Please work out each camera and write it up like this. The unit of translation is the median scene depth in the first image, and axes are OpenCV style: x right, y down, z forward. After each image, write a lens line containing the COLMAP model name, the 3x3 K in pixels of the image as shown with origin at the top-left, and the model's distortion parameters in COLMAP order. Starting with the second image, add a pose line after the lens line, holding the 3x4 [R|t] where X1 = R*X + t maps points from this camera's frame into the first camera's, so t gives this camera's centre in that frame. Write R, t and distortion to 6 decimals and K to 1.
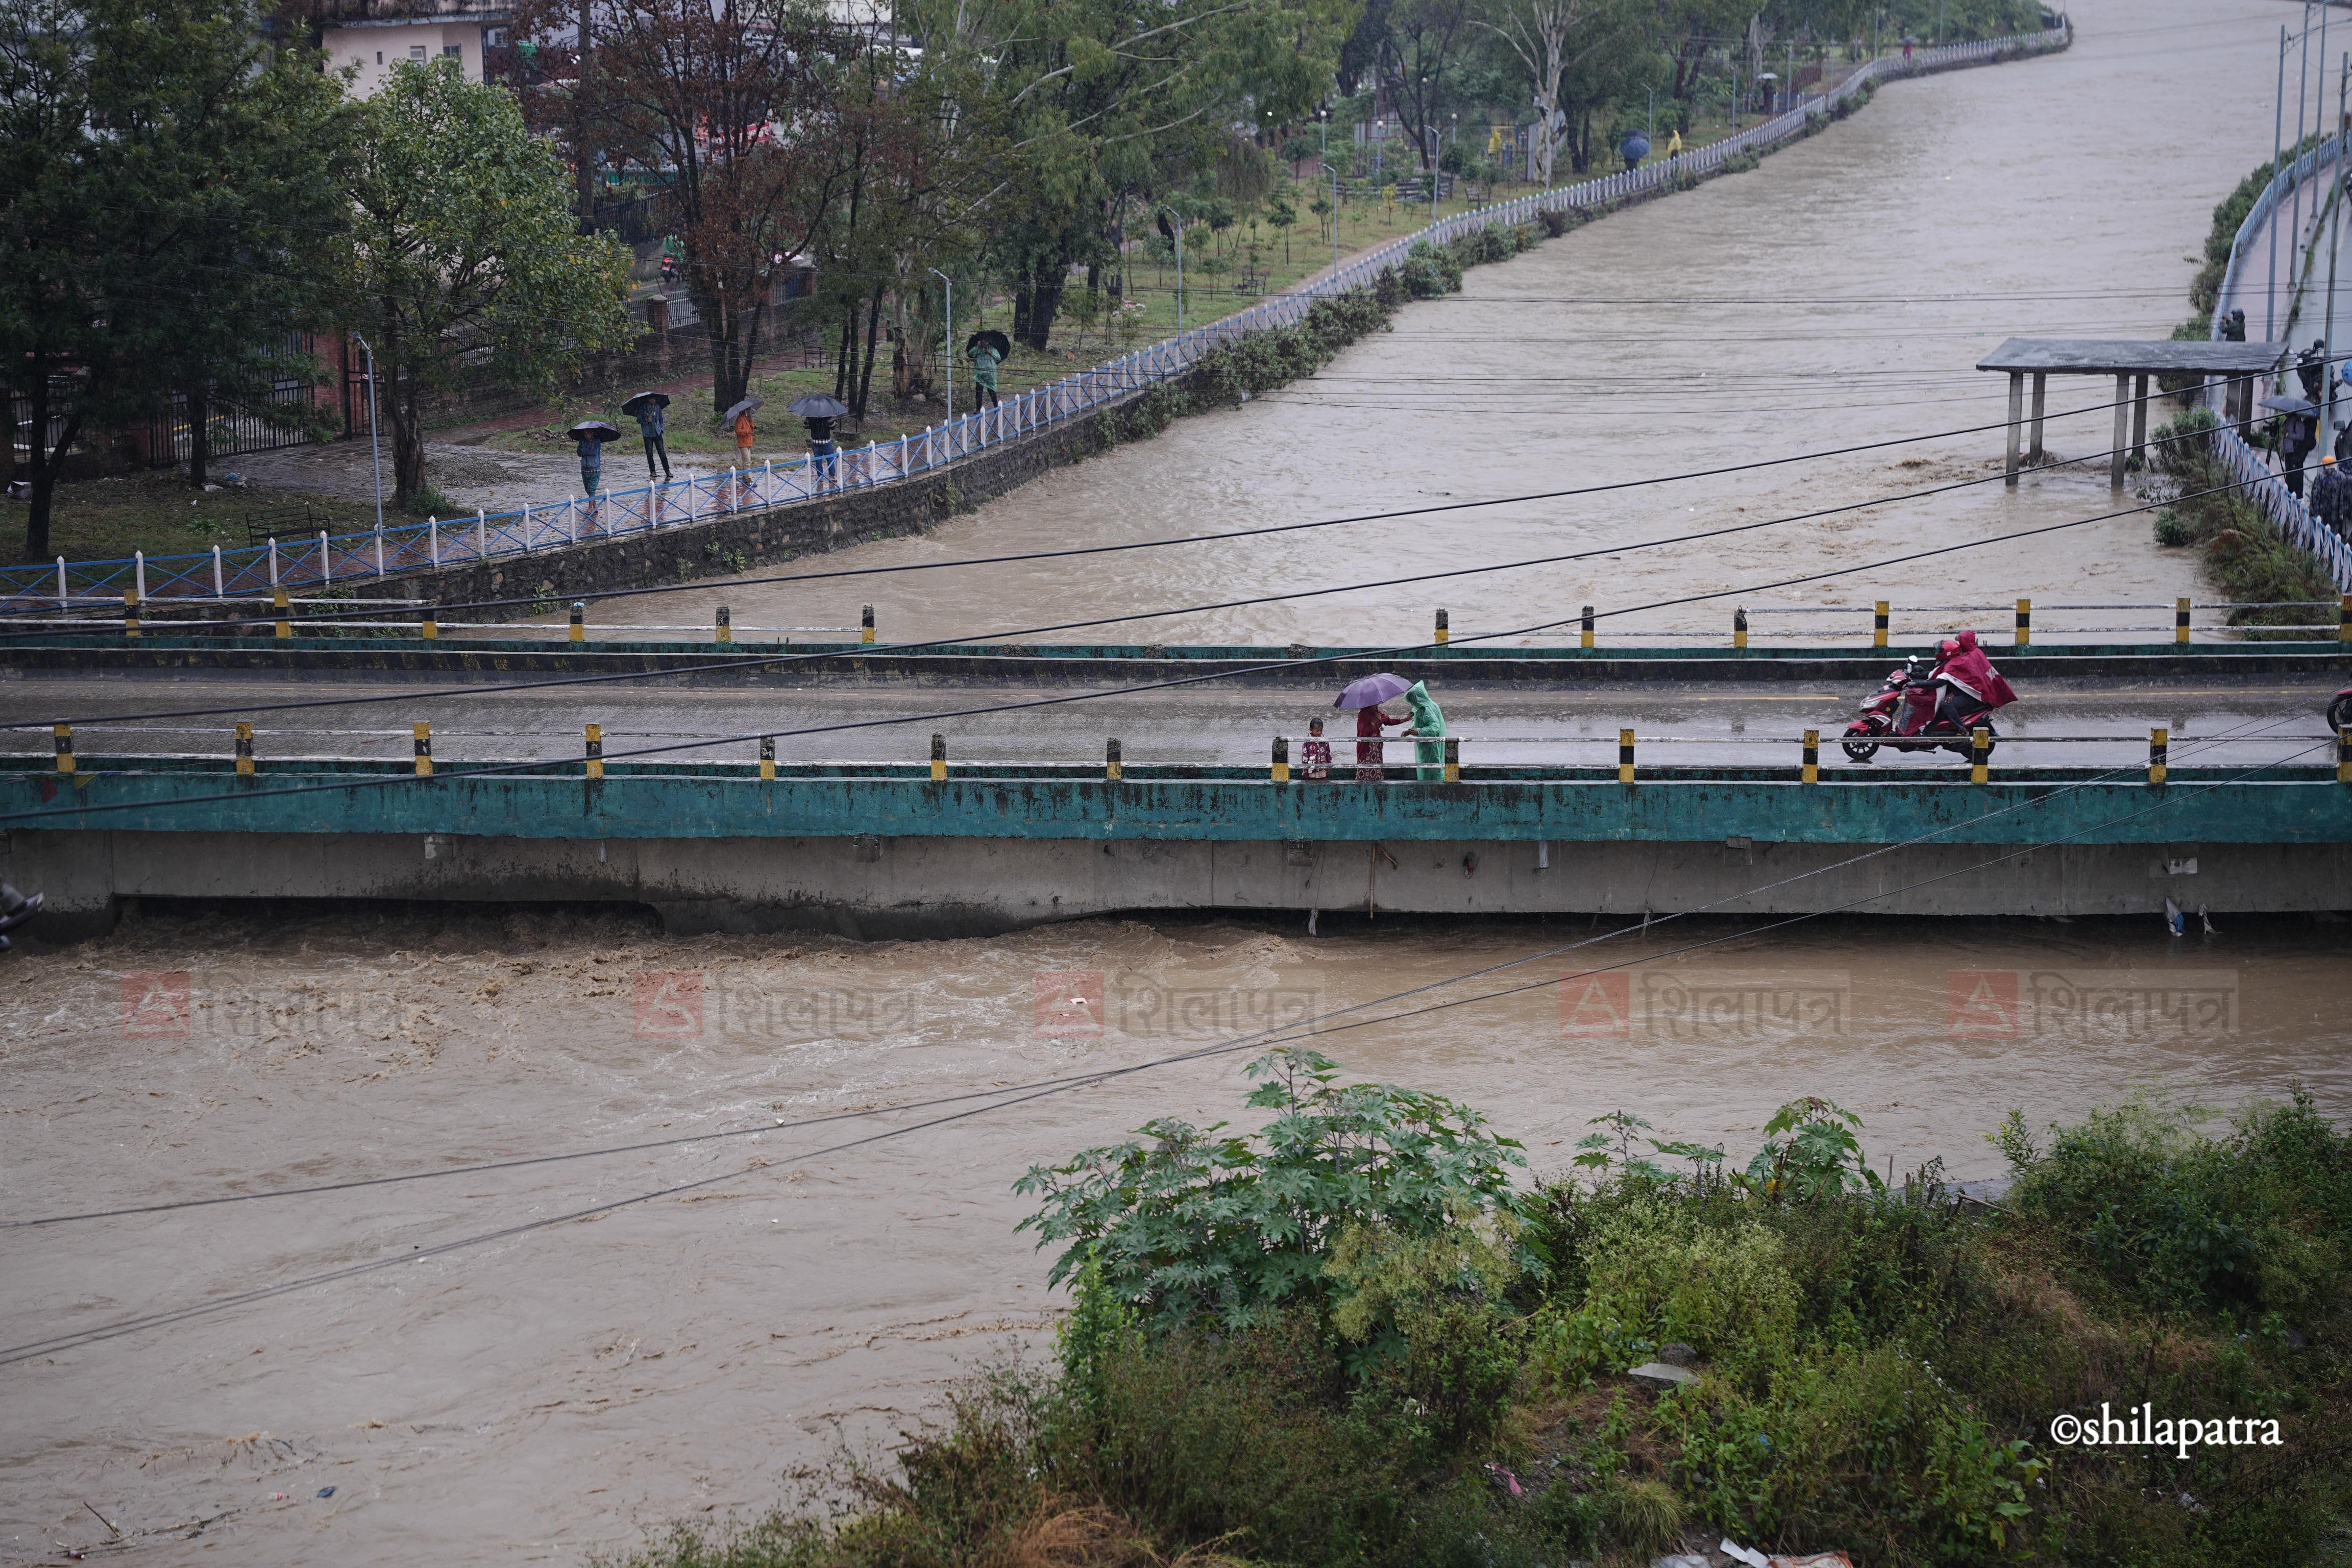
lens RADIAL K [[4592.2, 0, 1178.4], [0, 4592.2, 756.6], [0, 0, 1]] dist [0.541091, -0.396469]
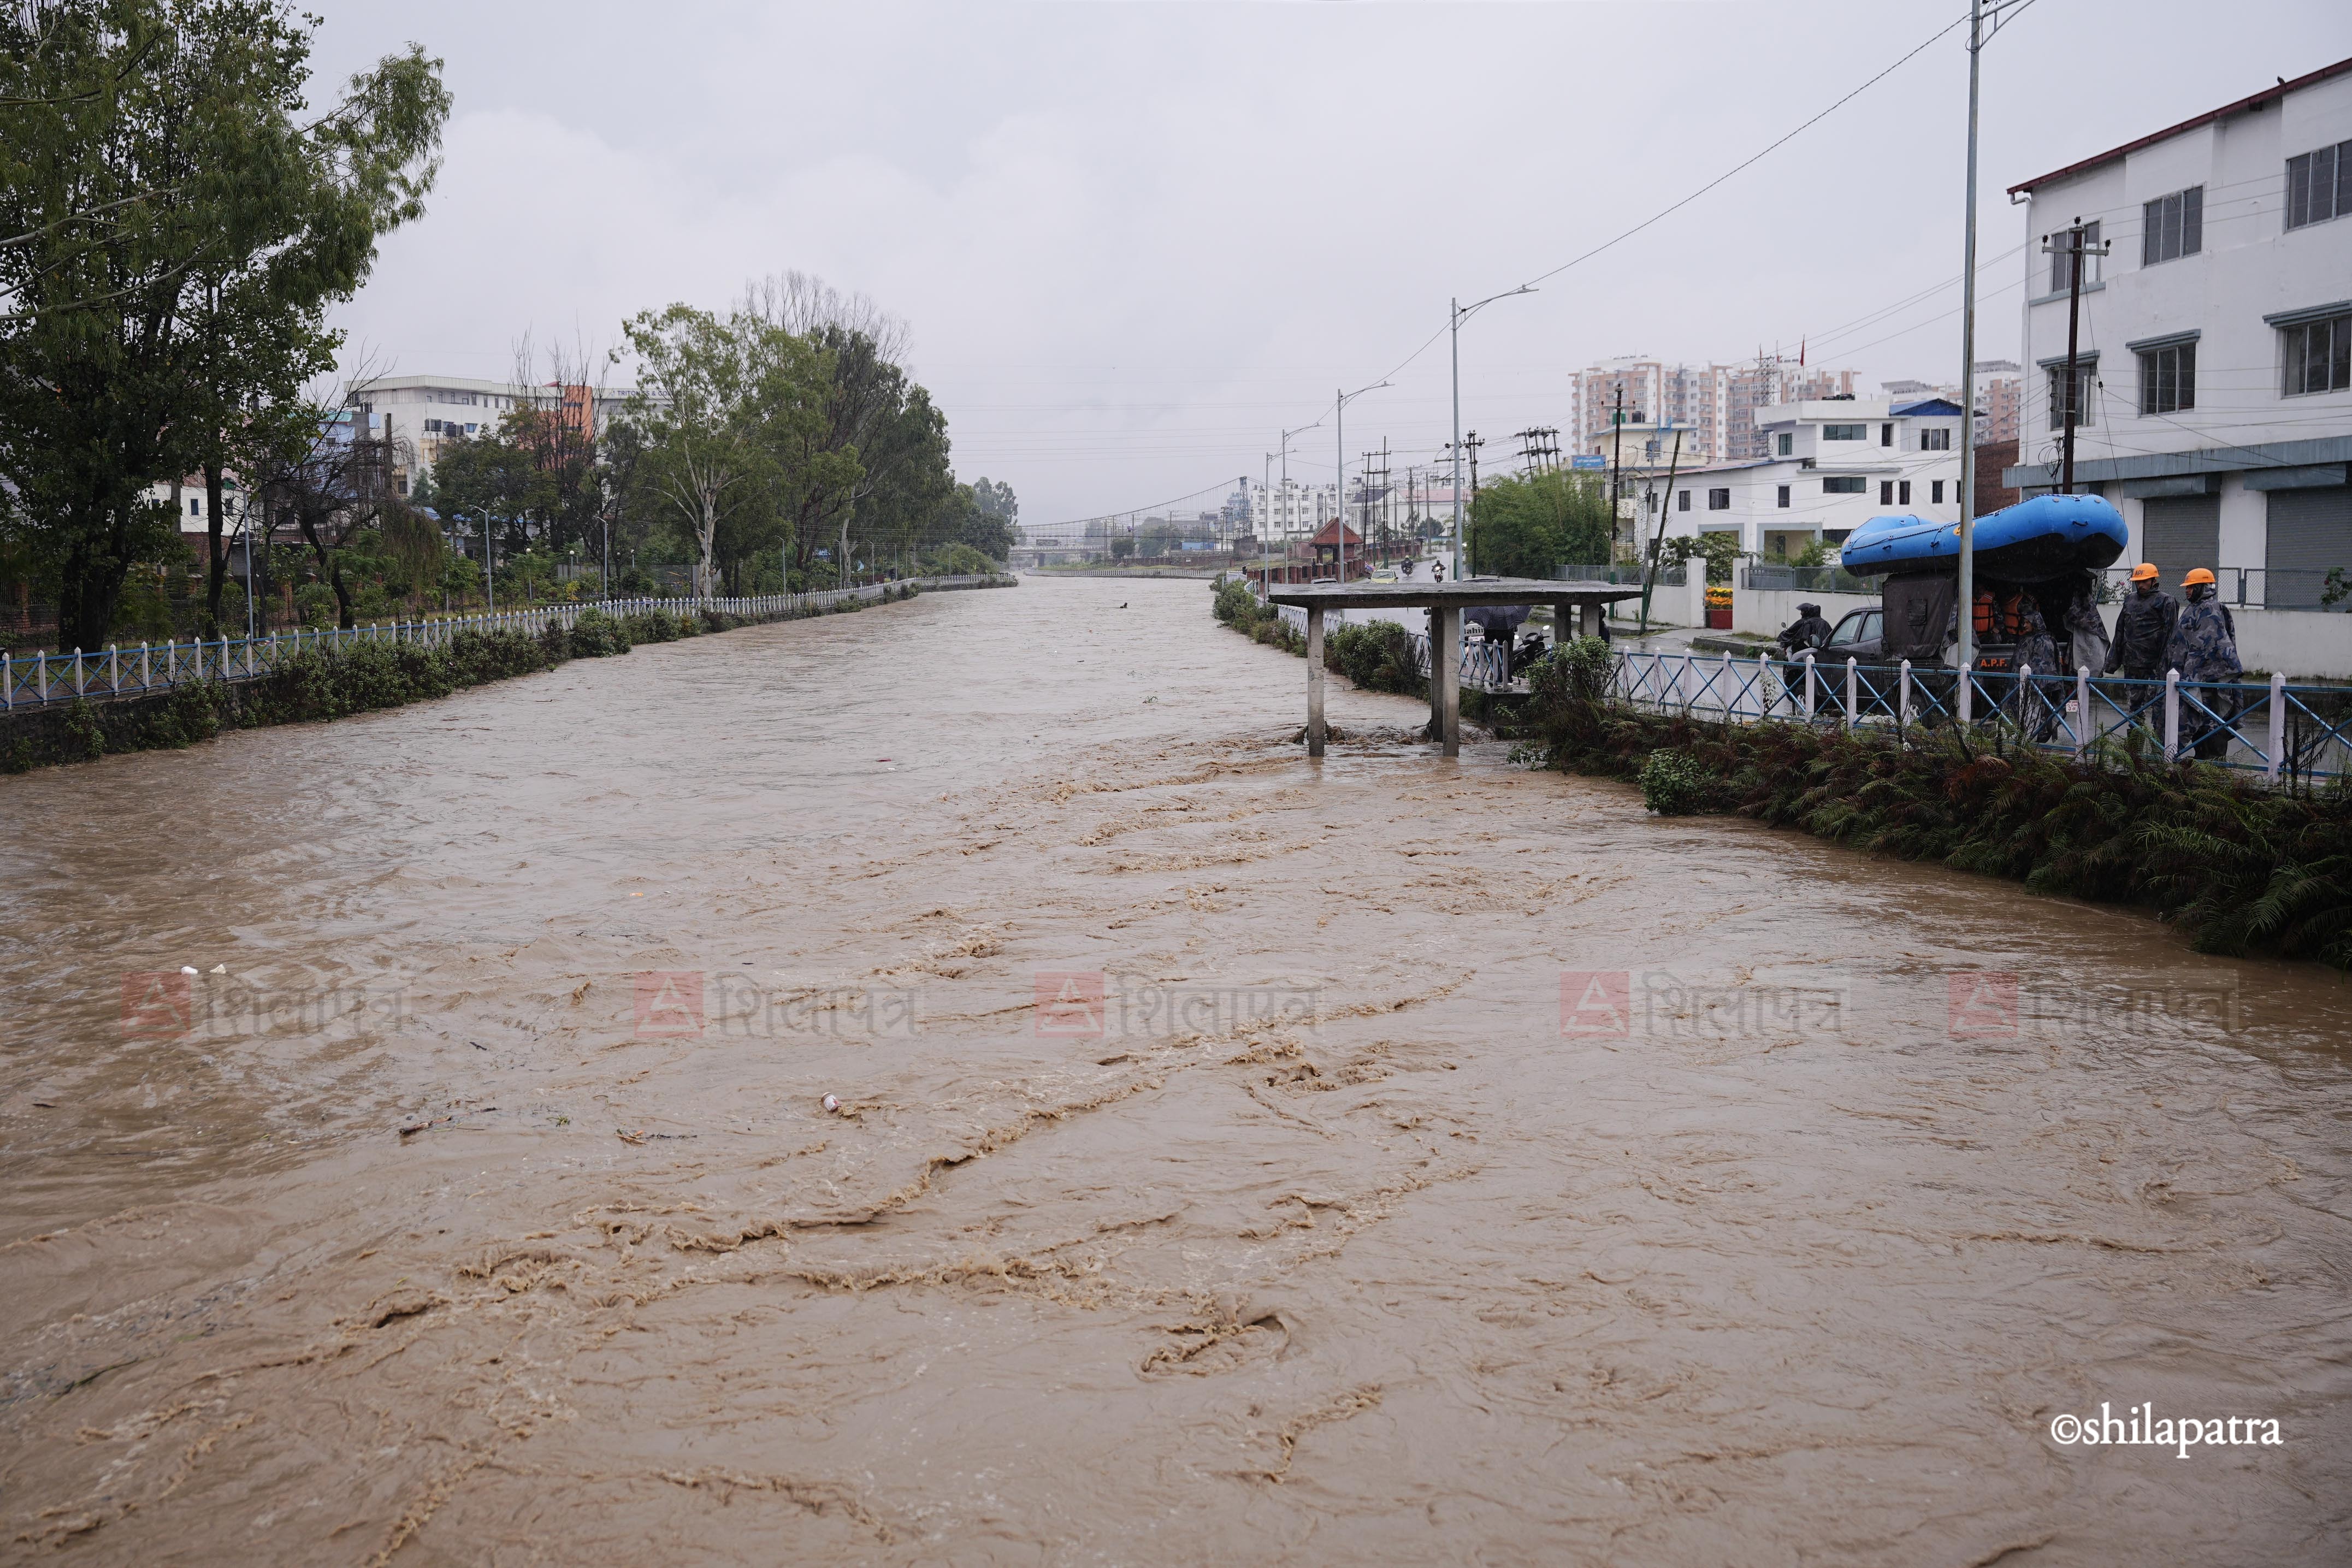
lens RADIAL K [[2253.0, 0, 1176.0], [0, 2253.0, 784.0], [0, 0, 1]] dist [-0.042878, 0.000934]
pose [[0.961209, -0.032134, 0.273943, 0.099237], [0.056680, 0.995006, -0.082161, -0.044747], [-0.269935, 0.094501, 0.958230, 1.166095]]
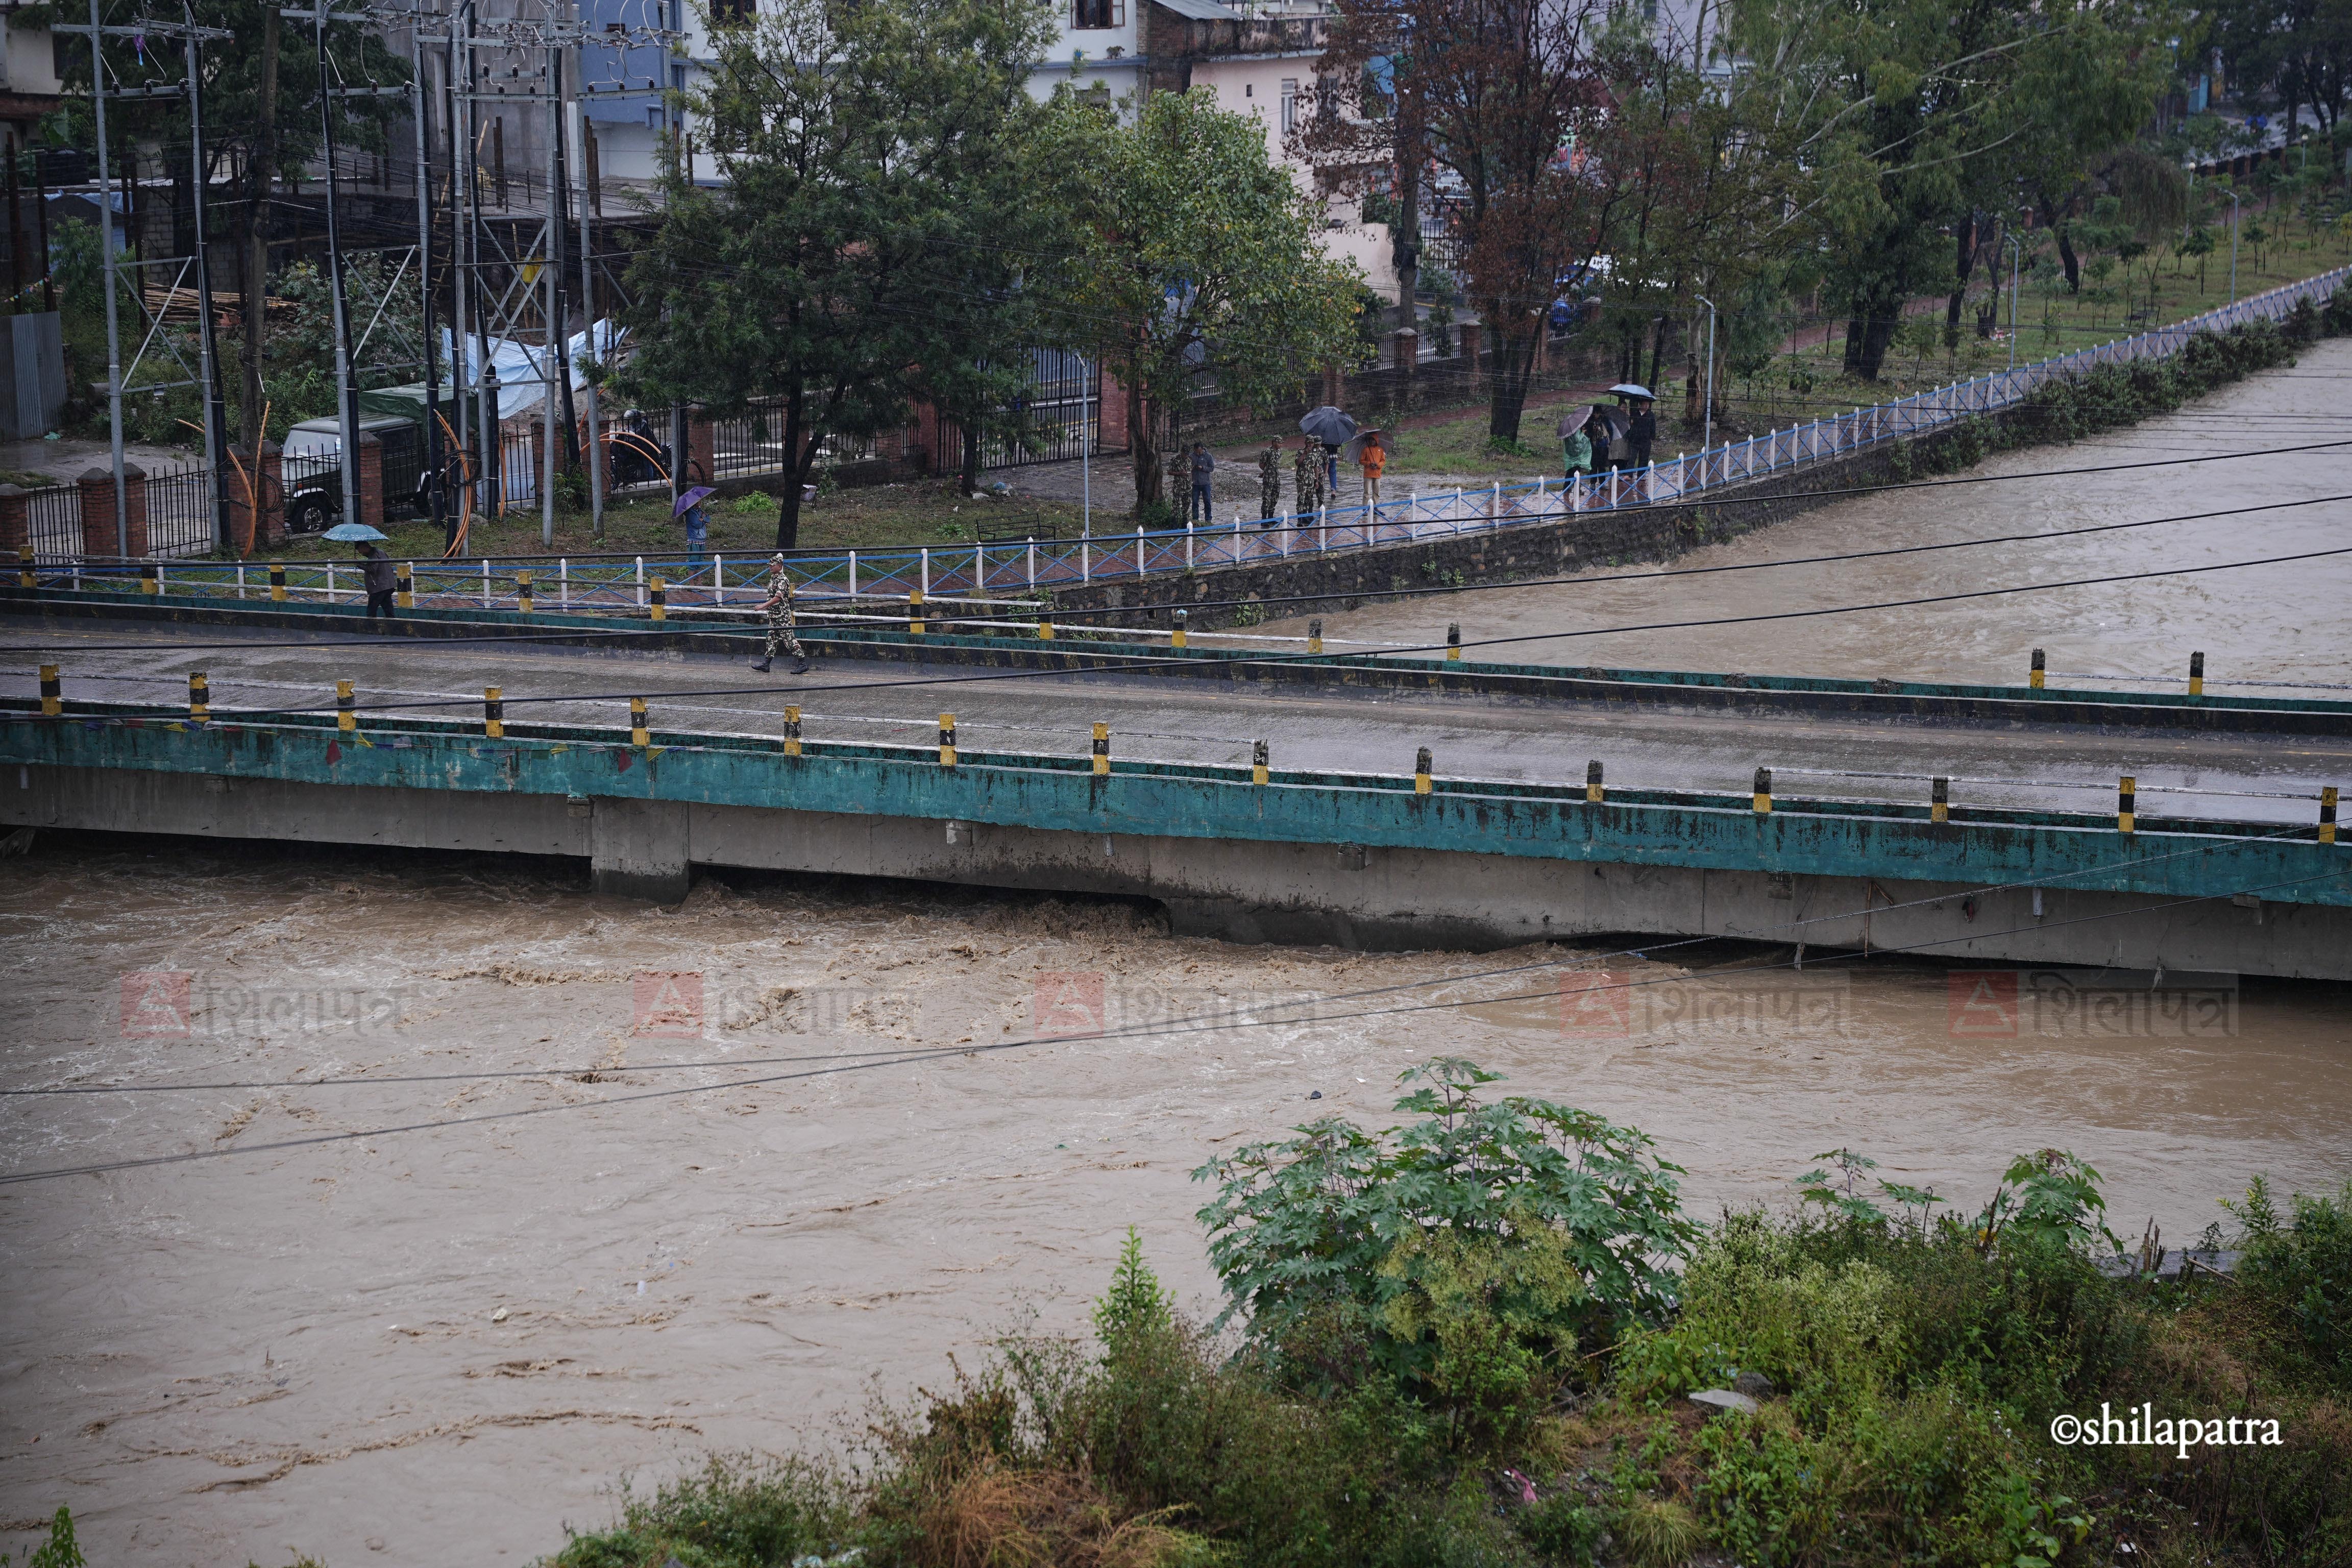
lens RADIAL K [[4599.3, 0, 1176.0], [0, 4599.3, 784.0], [0, 0, 1]] dist [0.535739, -0.245891]
pose [[0.970954, 0.049989, -0.233987, 0.132388], [-0.050231, 0.998725, 0.004929, 0.000743], [0.233935, 0.006968, 0.972227, -0.002274]]
